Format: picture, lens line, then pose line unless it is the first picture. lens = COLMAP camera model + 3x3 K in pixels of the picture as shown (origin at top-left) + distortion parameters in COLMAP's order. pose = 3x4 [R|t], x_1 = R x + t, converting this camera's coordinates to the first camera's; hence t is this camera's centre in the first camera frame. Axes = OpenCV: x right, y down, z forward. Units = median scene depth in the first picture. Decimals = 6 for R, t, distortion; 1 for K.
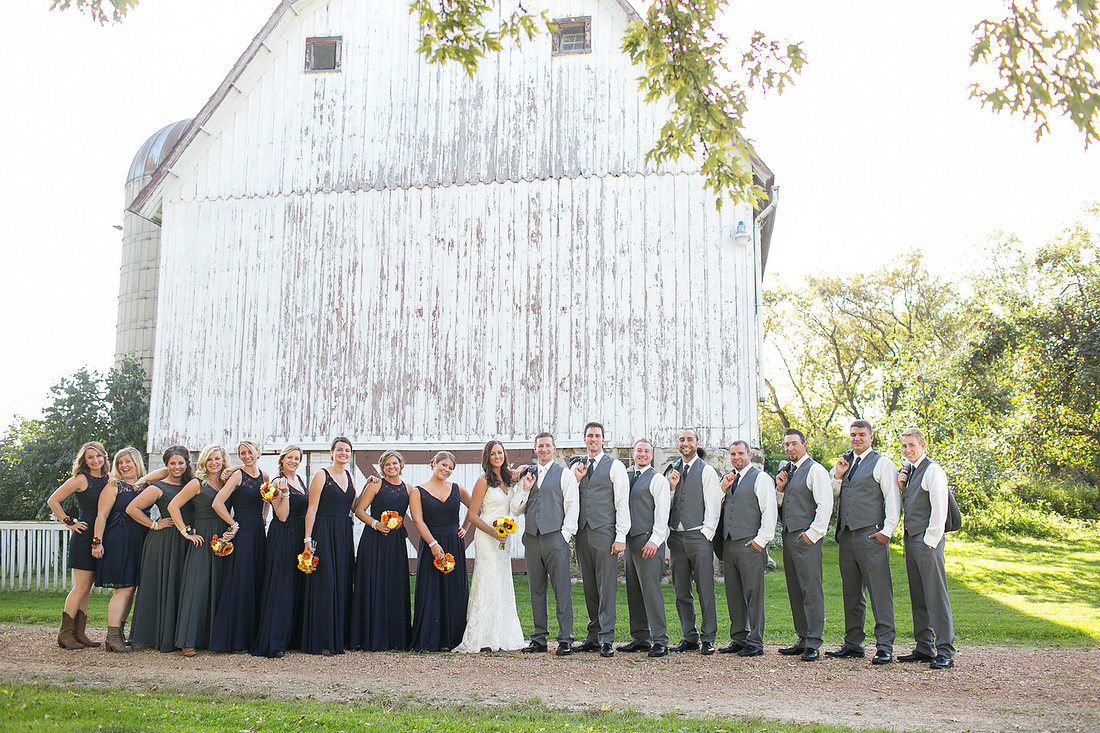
lens RADIAL K [[1056.5, 0, 550.0], [0, 1056.5, 366.5], [0, 0, 1]] dist [-0.094839, 0.140905]
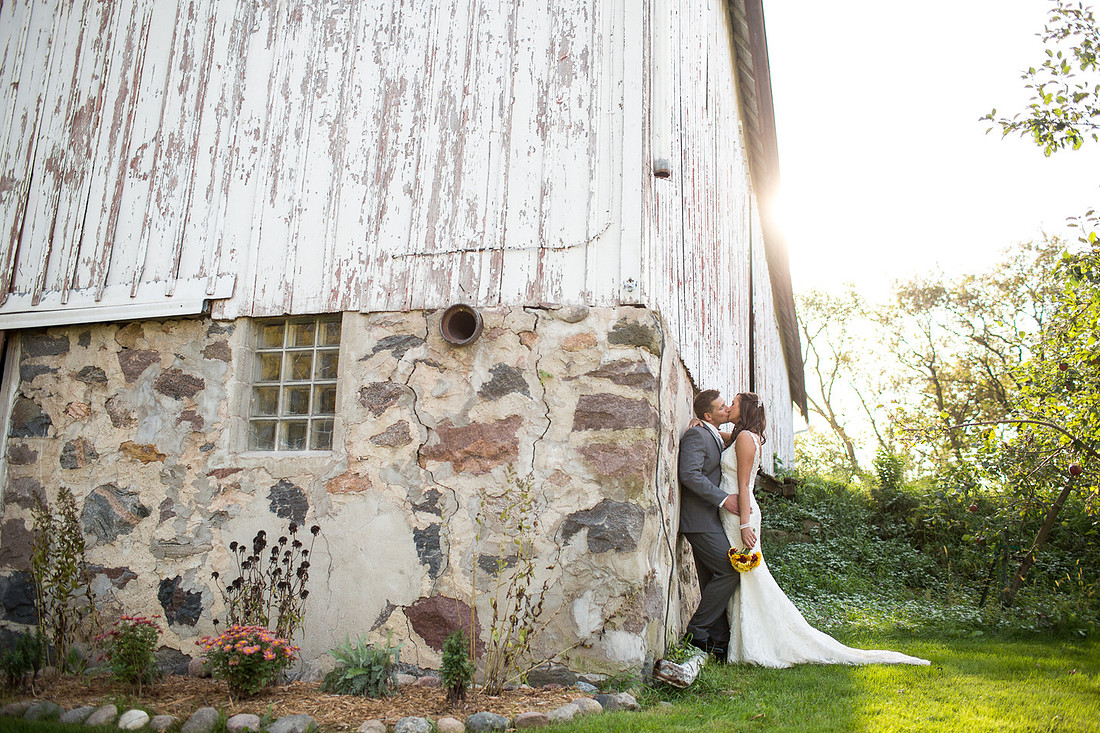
lens RADIAL K [[1056.5, 0, 550.0], [0, 1056.5, 366.5], [0, 0, 1]] dist [-0.094839, 0.140905]
pose [[0.995277, 0.006776, -0.096843, 0.190119], [-0.016982, 0.994331, -0.104960, 0.123337], [0.095583, 0.106108, 0.989750, 0.642604]]
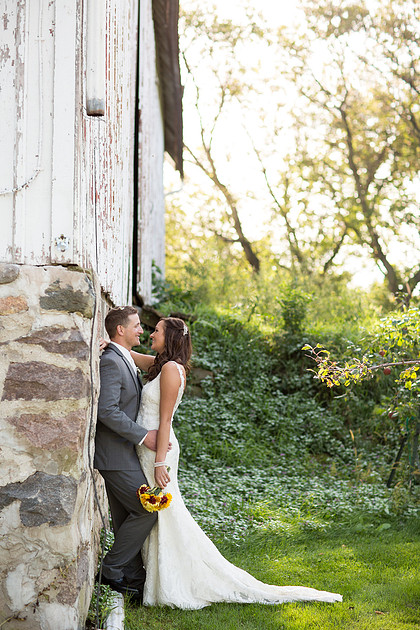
lens RADIAL K [[1512.5, 0, 210.0], [0, 1512.5, 315.0], [0, 0, 1]] dist [-0.096686, -0.414902]
pose [[0.984395, 0.014993, 0.175334, 0.151165], [-0.028588, 0.996753, 0.075272, 0.054866], [-0.173636, -0.079110, 0.981627, 0.531656]]
